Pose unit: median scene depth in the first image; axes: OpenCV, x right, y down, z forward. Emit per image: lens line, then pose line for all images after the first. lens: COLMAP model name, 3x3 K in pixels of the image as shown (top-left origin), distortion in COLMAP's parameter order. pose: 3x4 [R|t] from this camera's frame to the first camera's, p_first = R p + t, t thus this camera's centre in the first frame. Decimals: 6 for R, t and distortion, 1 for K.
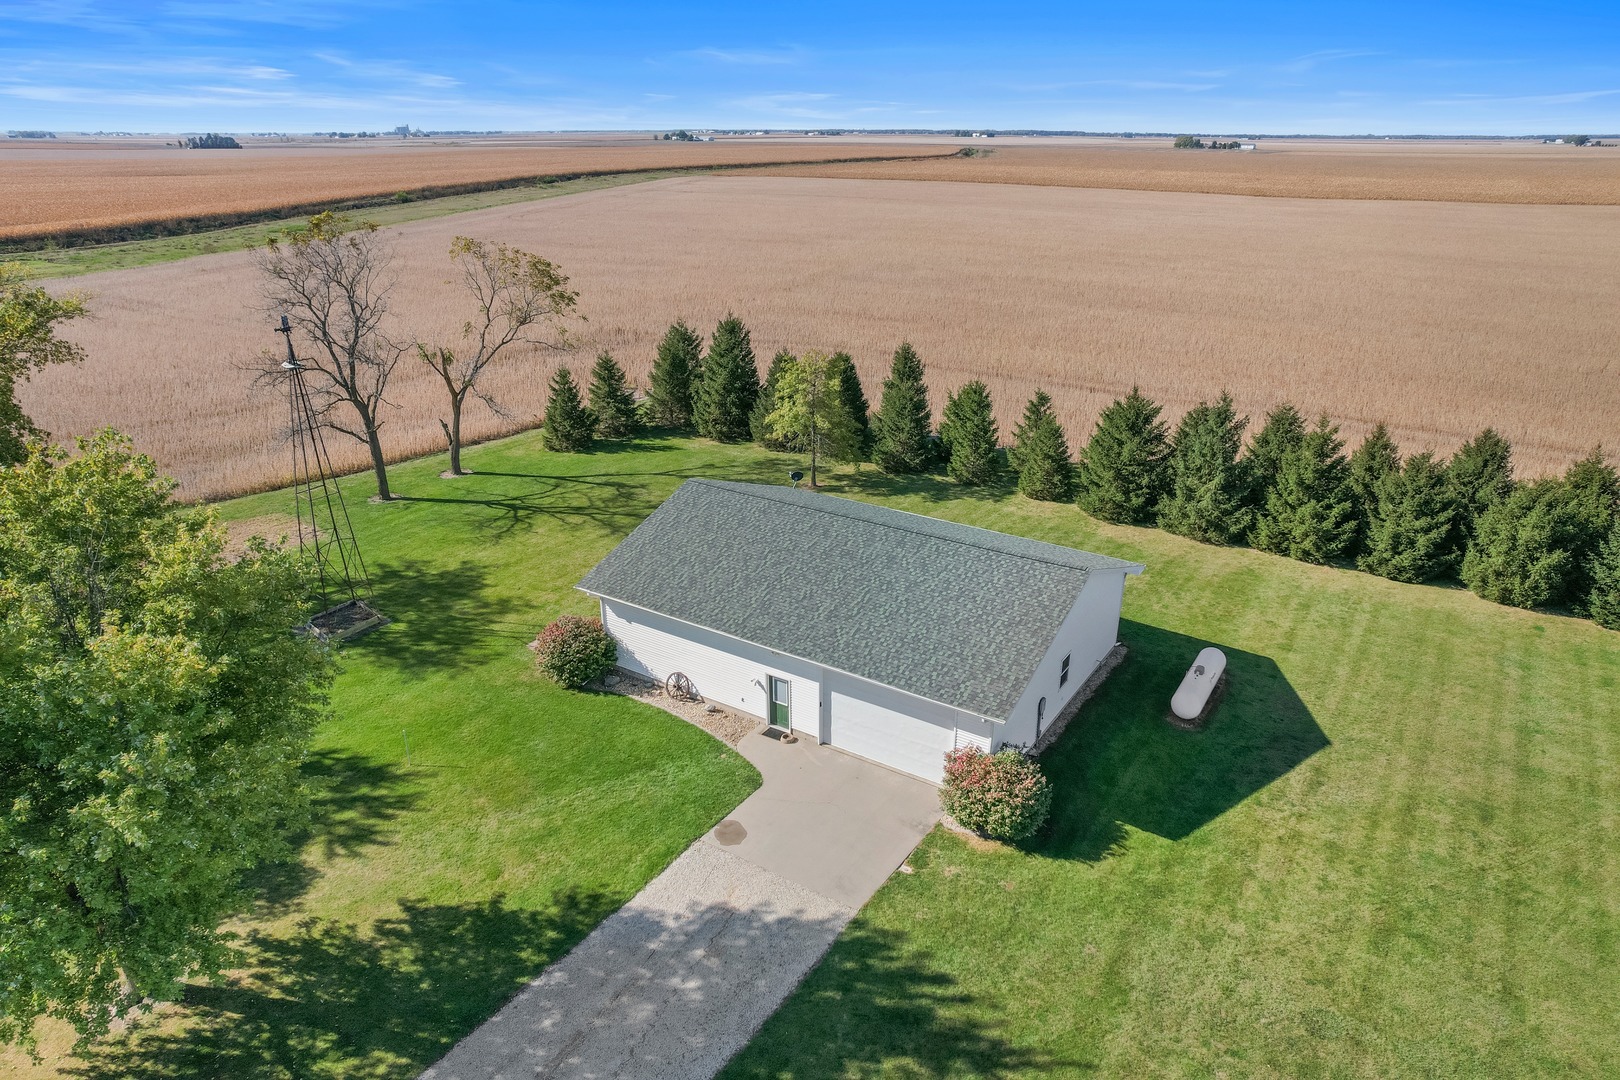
lens RADIAL K [[1036.0, 0, 815.3], [0, 1036.0, 550.7], [0, 0, 1]] dist [-0.062358, 0.055034]
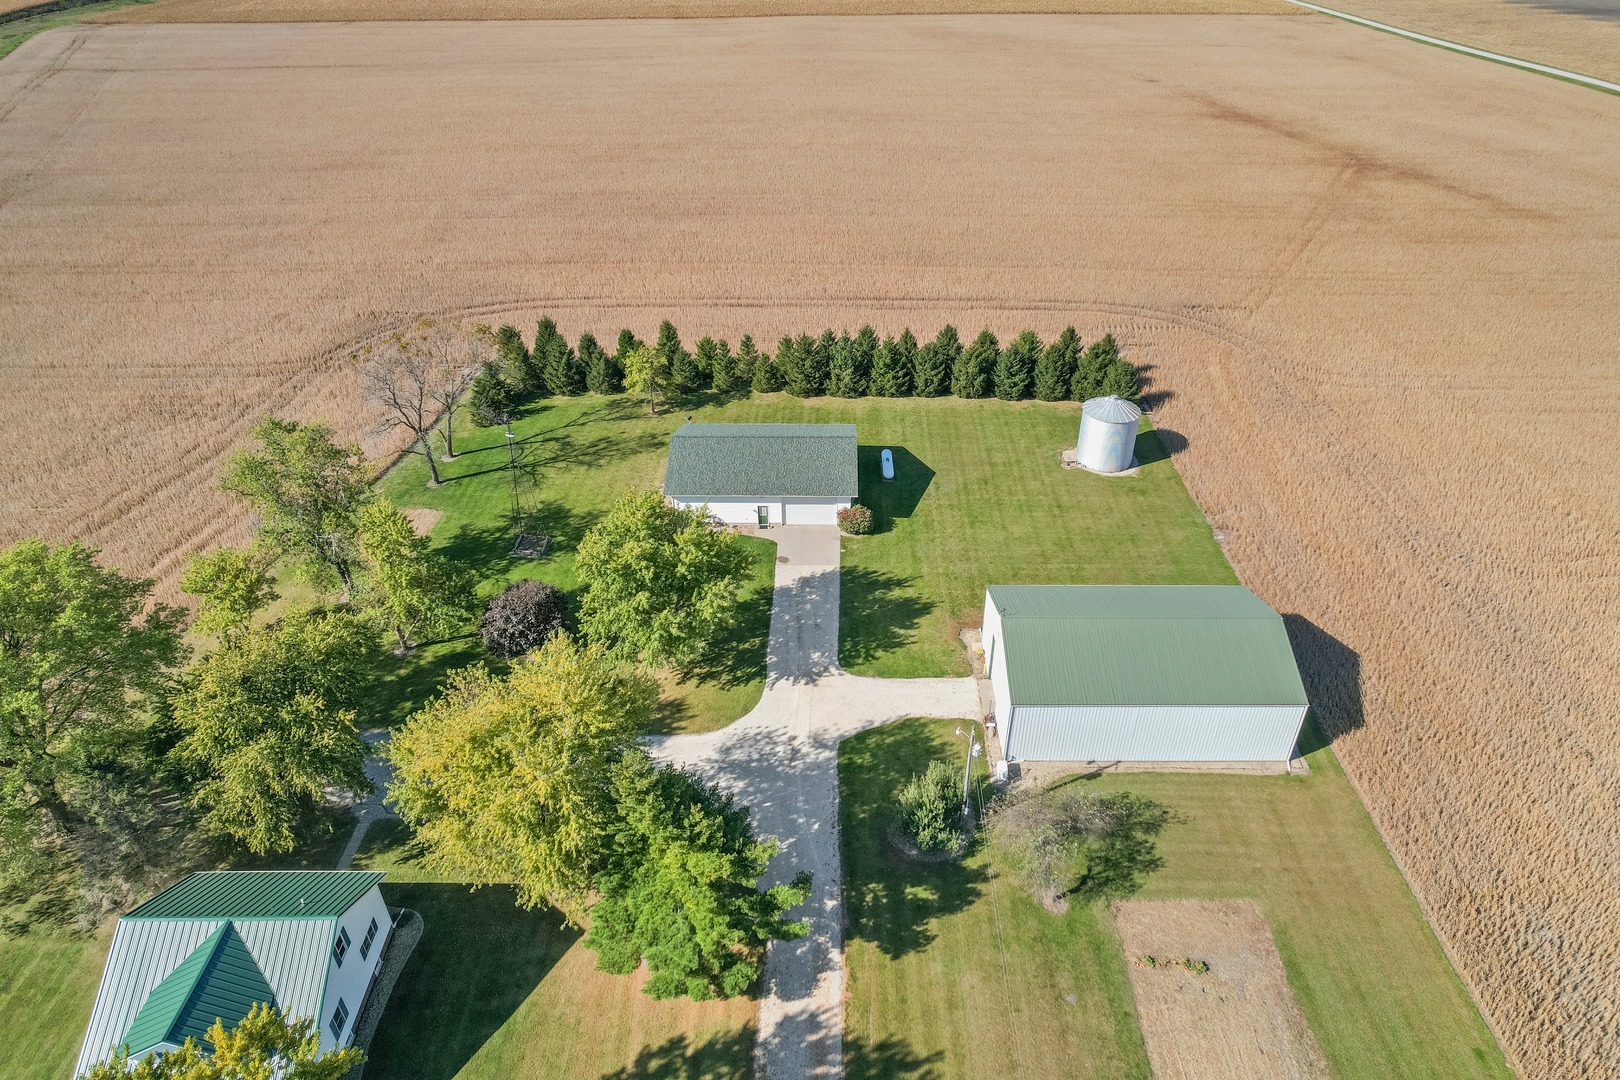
lens RADIAL K [[1036.0, 0, 802.2], [0, 1036.0, 554.7], [0, 0, 1]] dist [-0.062358, 0.055034]
pose [[0.854145, -0.307119, 0.419660, -1.026411], [0.213785, 0.943012, 0.254999, -0.385746], [-0.474059, -0.128089, 0.871127, -1.280225]]
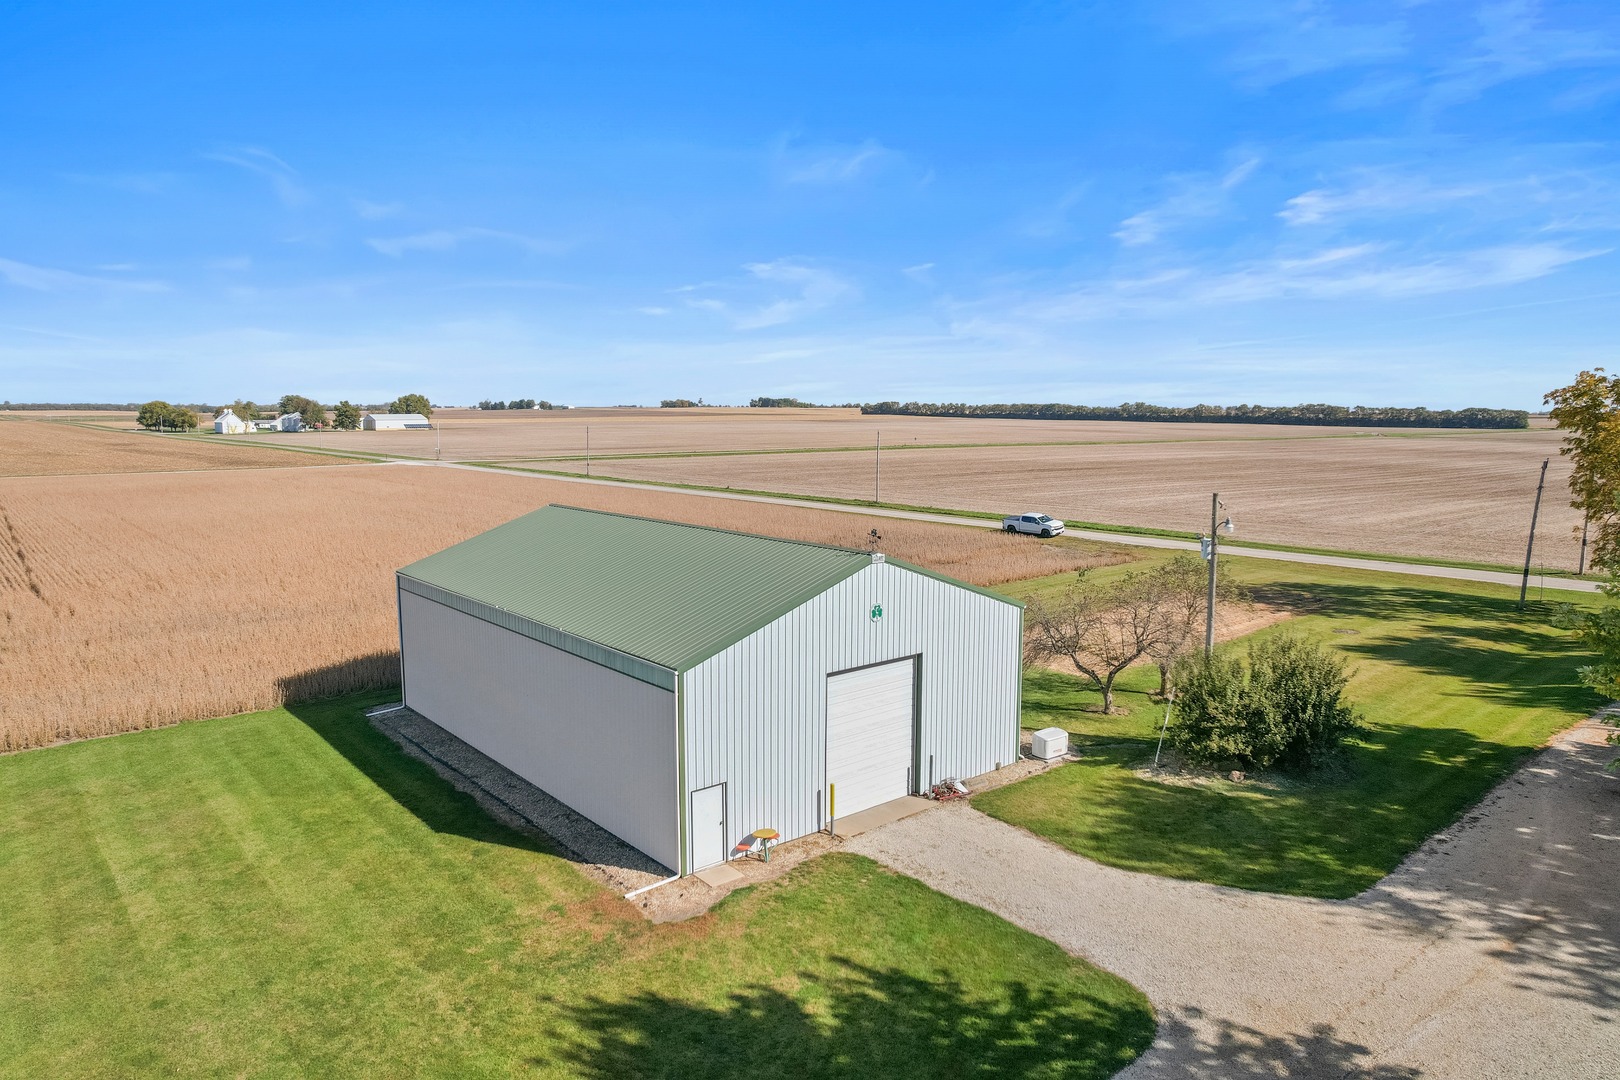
lens RADIAL K [[1036.0, 0, 820.5], [0, 1036.0, 530.2], [0, 0, 1]] dist [-0.062358, 0.055034]
pose [[-0.959115, -0.040780, 0.280065, -0.127364], [0.102193, 0.872902, 0.477073, -0.101788], [-0.263924, 0.486189, -0.833046, 0.805875]]
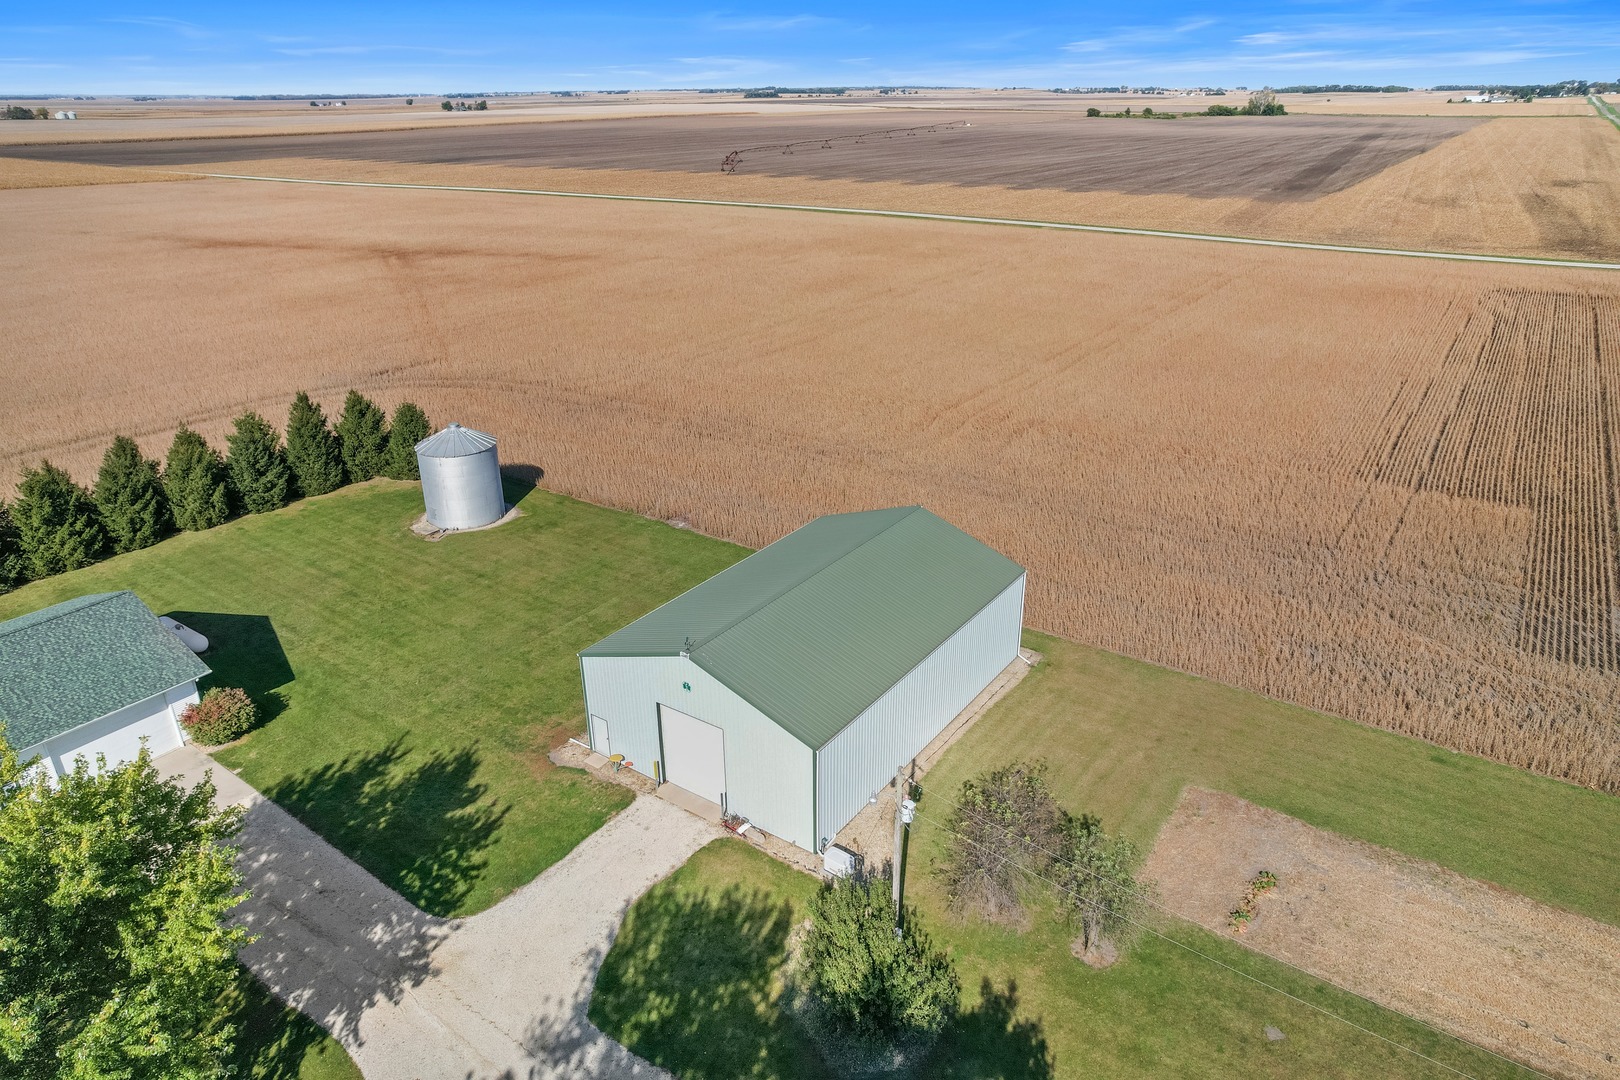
lens RADIAL K [[1036.0, 0, 812.4], [0, 1036.0, 553.9], [0, 0, 1]] dist [-0.062358, 0.055034]
pose [[0.035409, -0.419736, 0.906955, -0.930920], [0.385478, 0.843033, 0.375103, -0.182631], [-0.922037, 0.336330, 0.191650, -0.206607]]
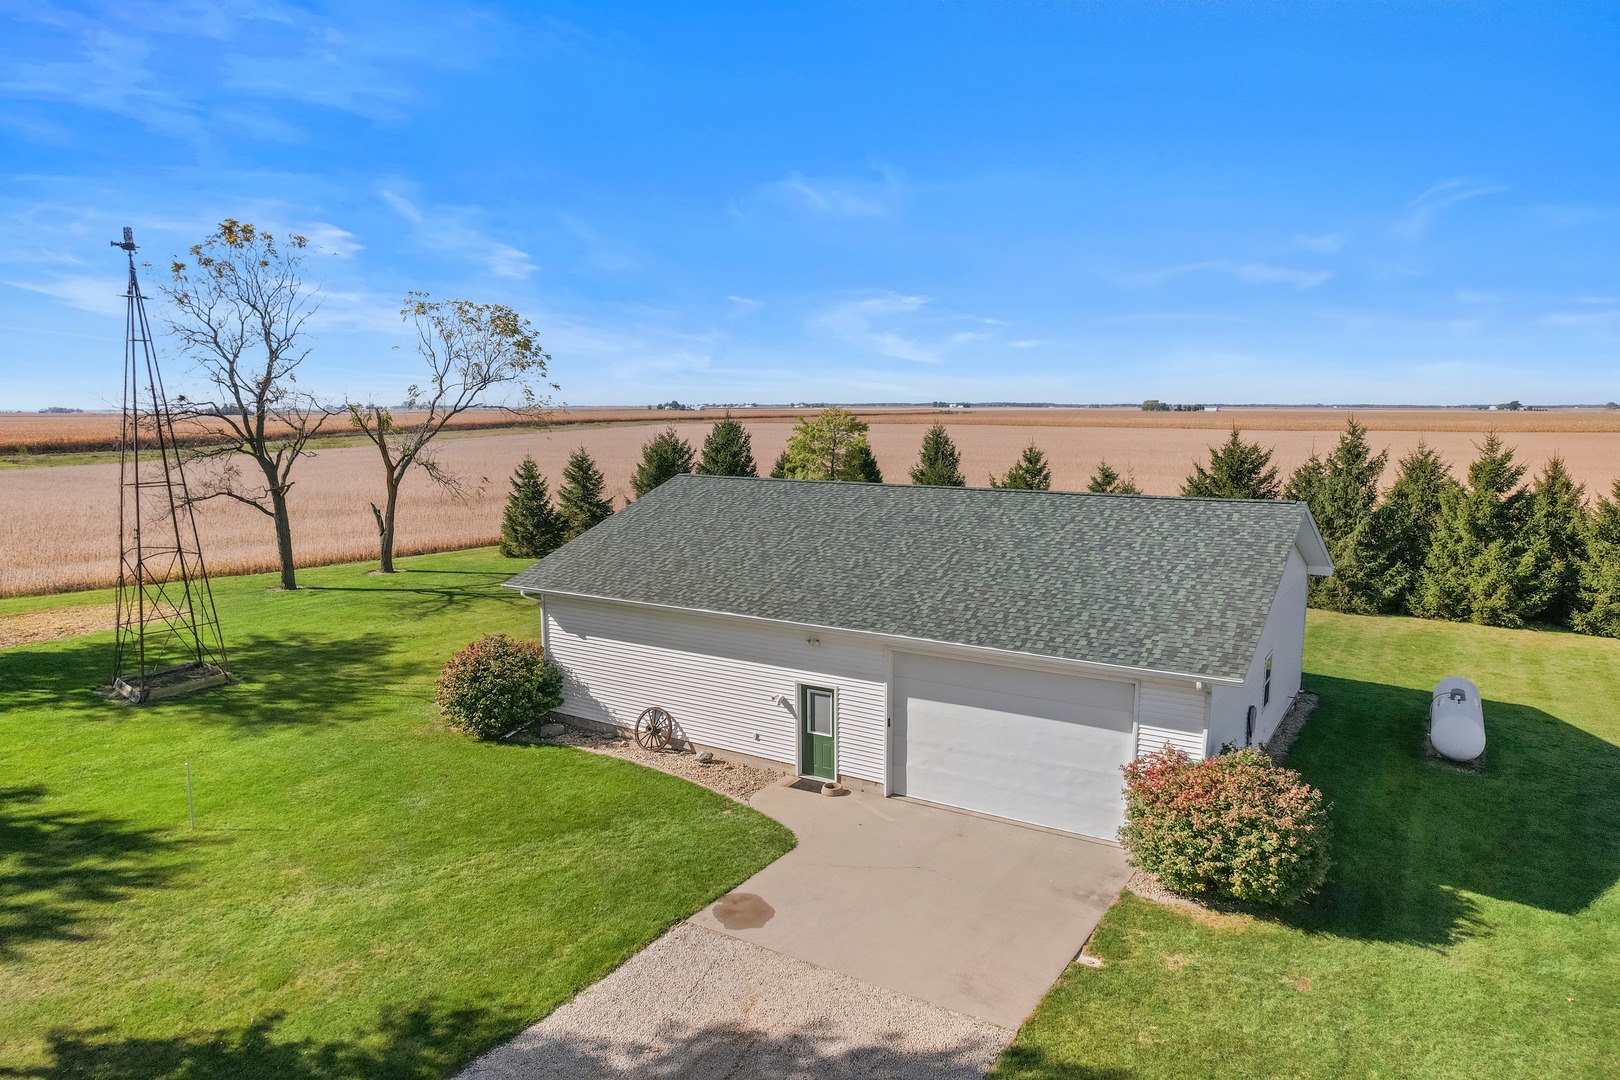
lens RADIAL K [[1036.0, 0, 817.9], [0, 1036.0, 551.4], [0, 0, 1]] dist [-0.062358, 0.055034]
pose [[0.999854, -0.004687, 0.016421, -0.041965], [0.008581, 0.969262, -0.245881, 0.182986], [-0.014764, 0.245986, 0.969161, 0.356126]]
